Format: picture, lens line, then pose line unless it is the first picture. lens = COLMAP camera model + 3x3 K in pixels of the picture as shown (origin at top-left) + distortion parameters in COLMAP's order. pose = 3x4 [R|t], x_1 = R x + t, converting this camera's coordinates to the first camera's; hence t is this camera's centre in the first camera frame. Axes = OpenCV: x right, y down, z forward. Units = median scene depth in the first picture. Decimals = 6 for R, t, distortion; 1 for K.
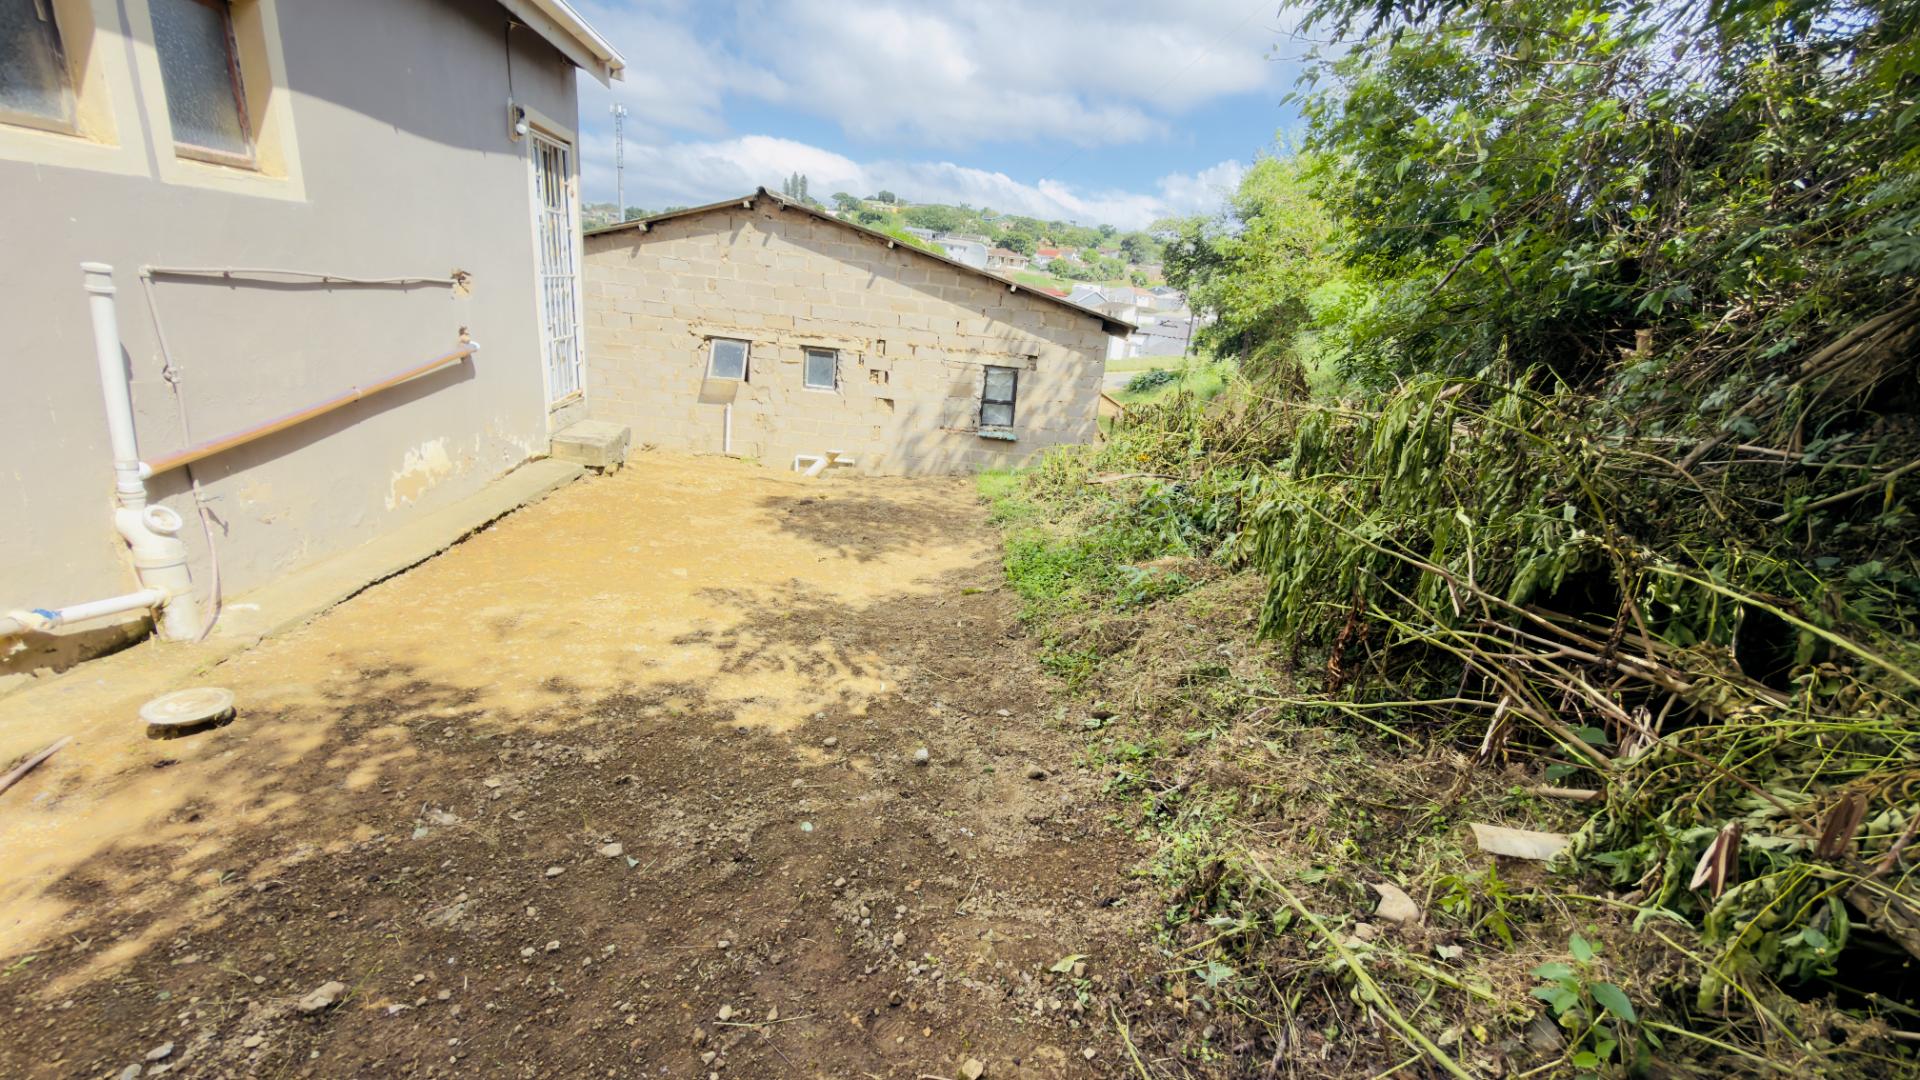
lens RADIAL K [[762.9, 0, 961.2], [0, 762.9, 532.8], [0, 0, 1]] dist [-0.000029, 0.000133]
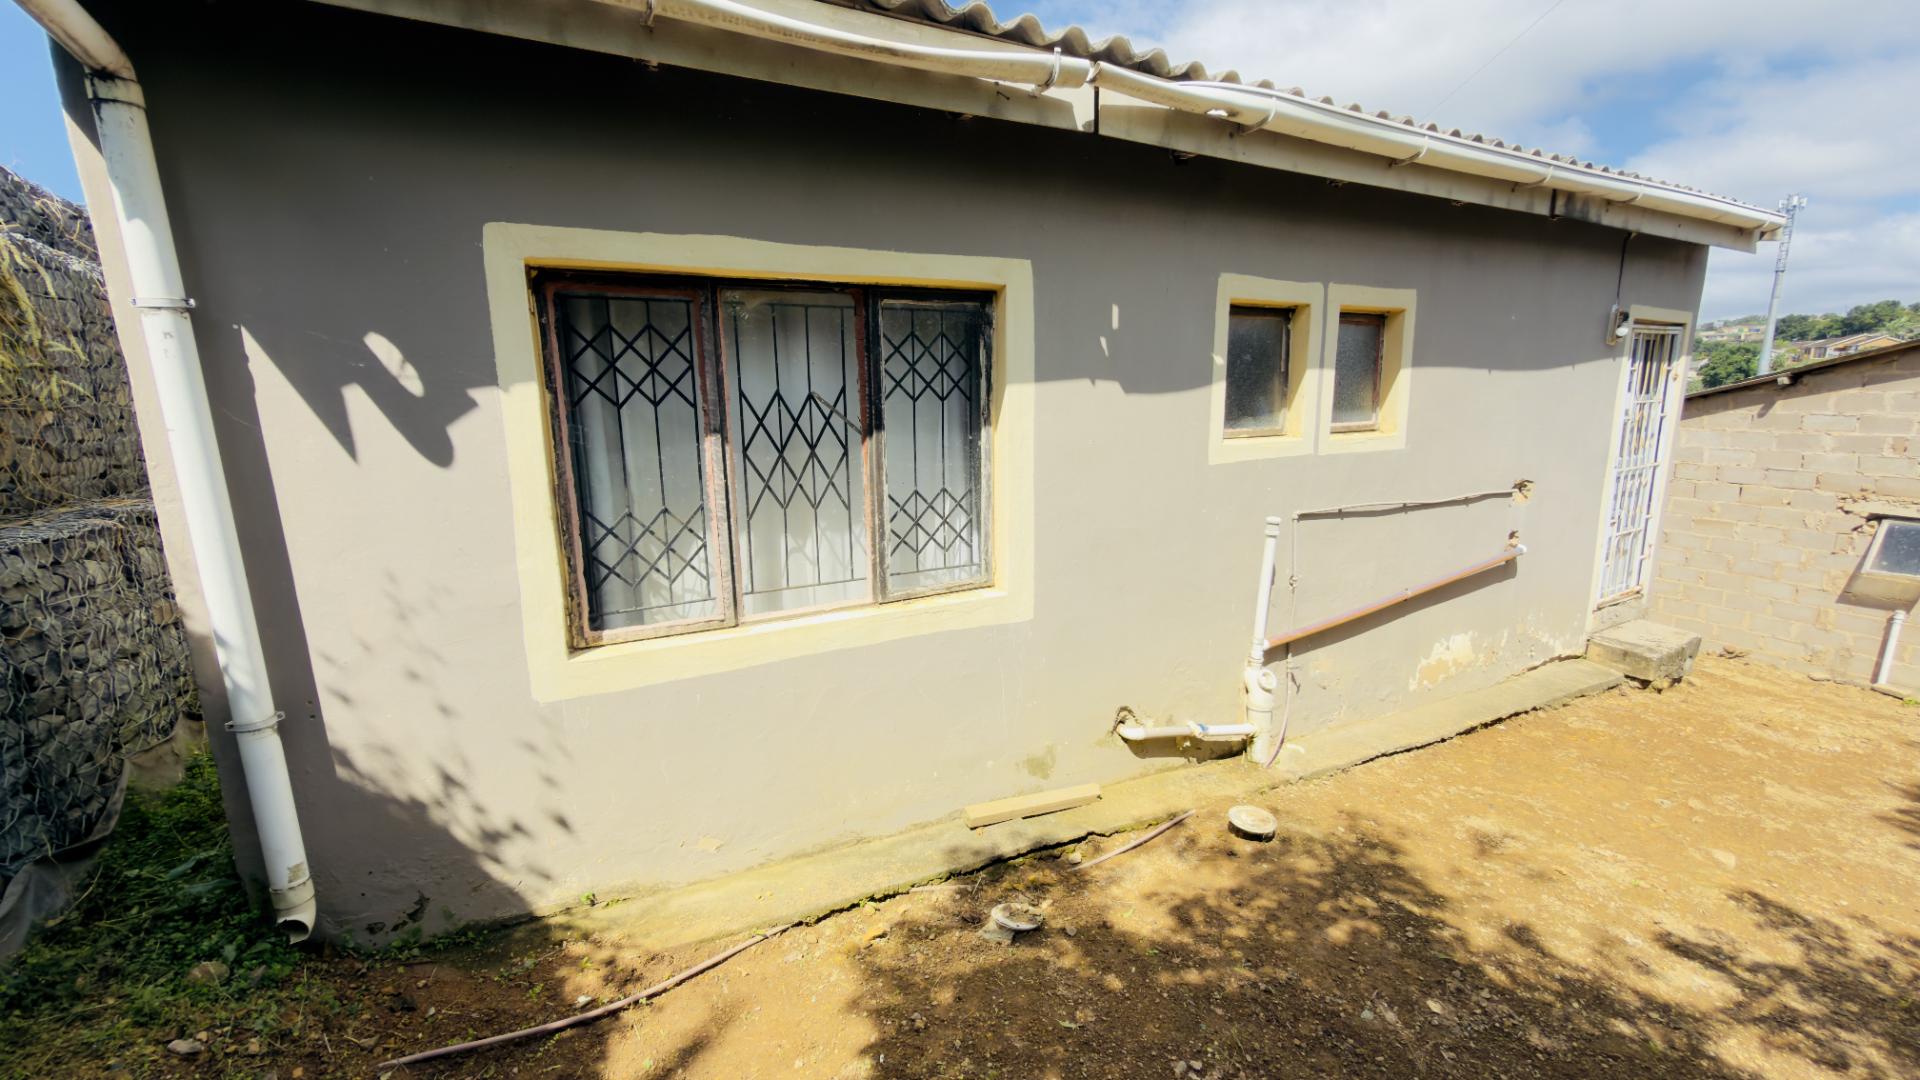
lens RADIAL K [[769.0, 0, 962.0], [0, 769.0, 539.5], [0, 0, 1]] dist [-0.002481, 0.000218]
pose [[0.366244, 0.075602, -0.927443, 0.075253], [-0.230248, 0.973063, -0.011604, -0.105219], [0.901583, 0.217792, 0.373785, -0.117411]]
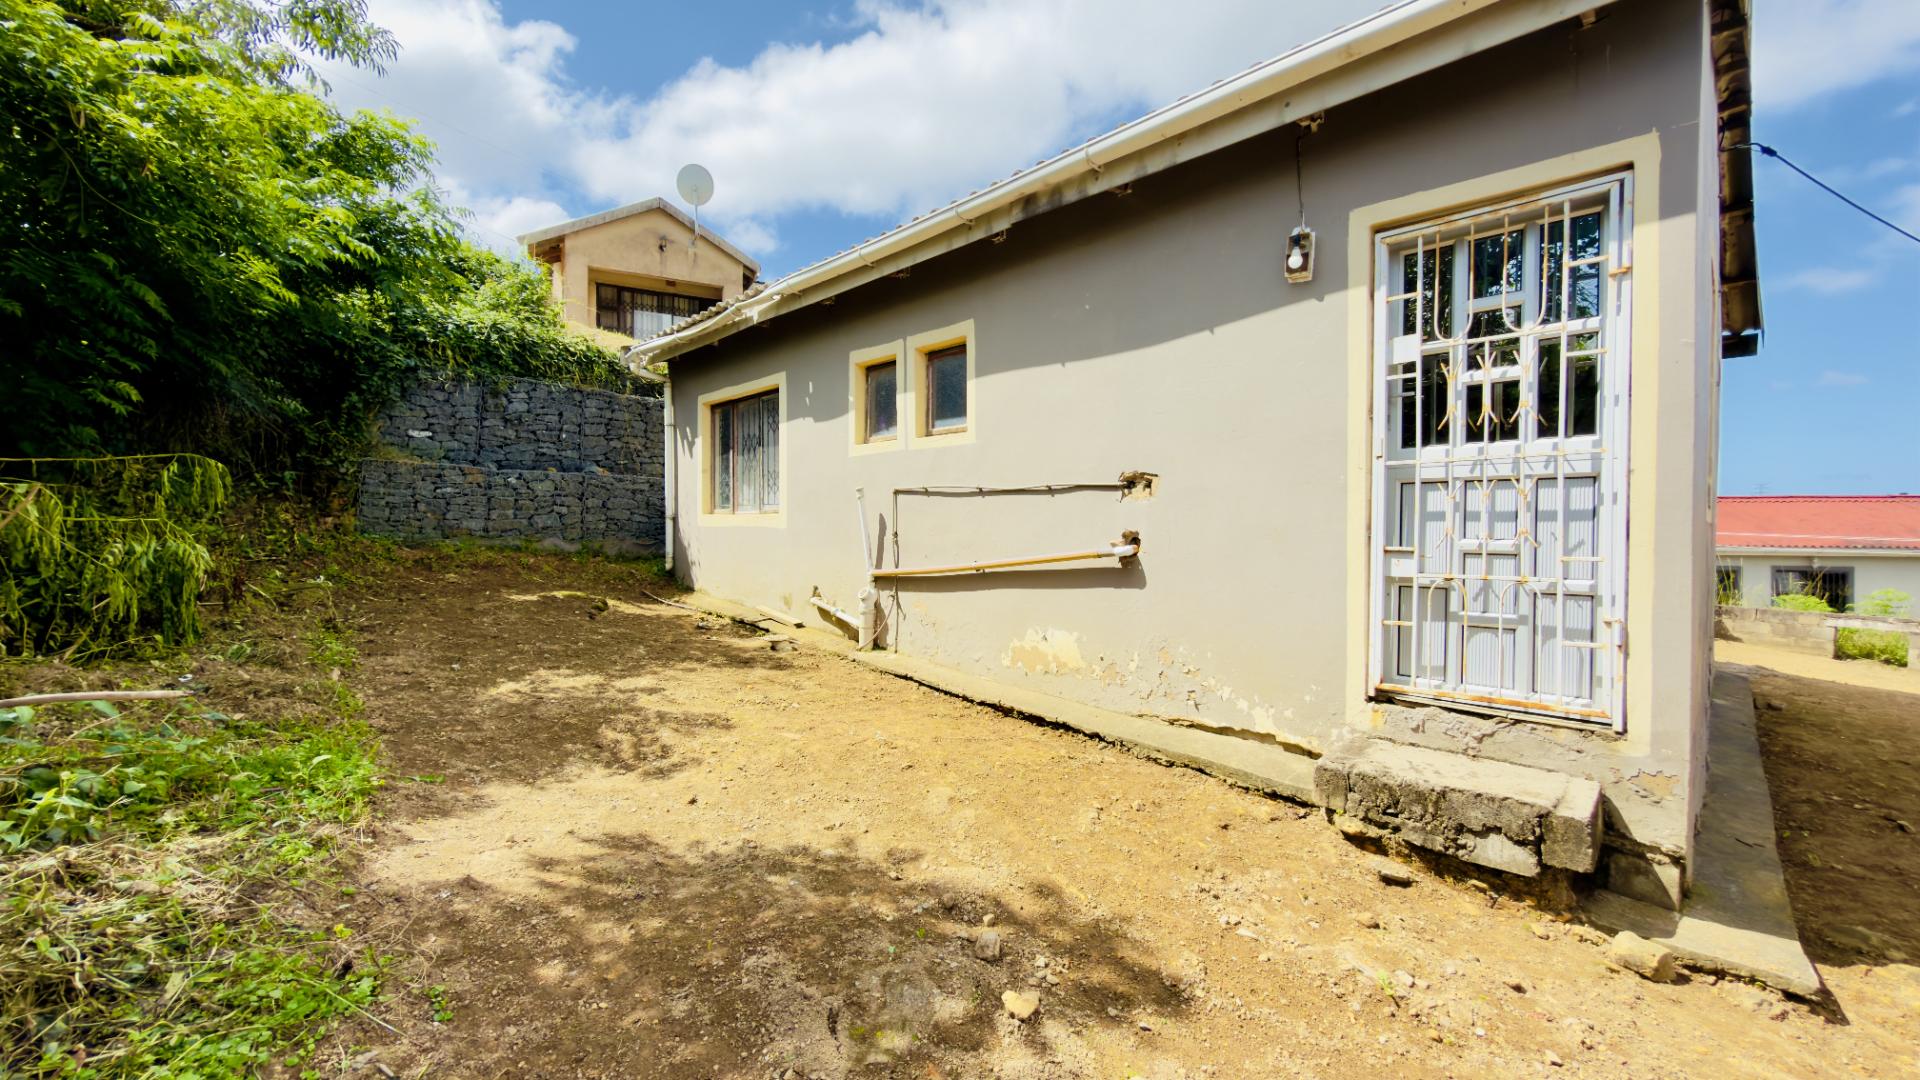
lens RADIAL K [[763.4, 0, 960.0], [0, 763.4, 540.0], [0, 0, 1]] dist [0.000113, -0.000094]
pose [[-0.796569, -0.086508, -0.598327, 0.088457], [-0.255927, 0.944903, 0.204106, -0.585957], [0.547704, 0.315712, -0.774820, 2.381044]]
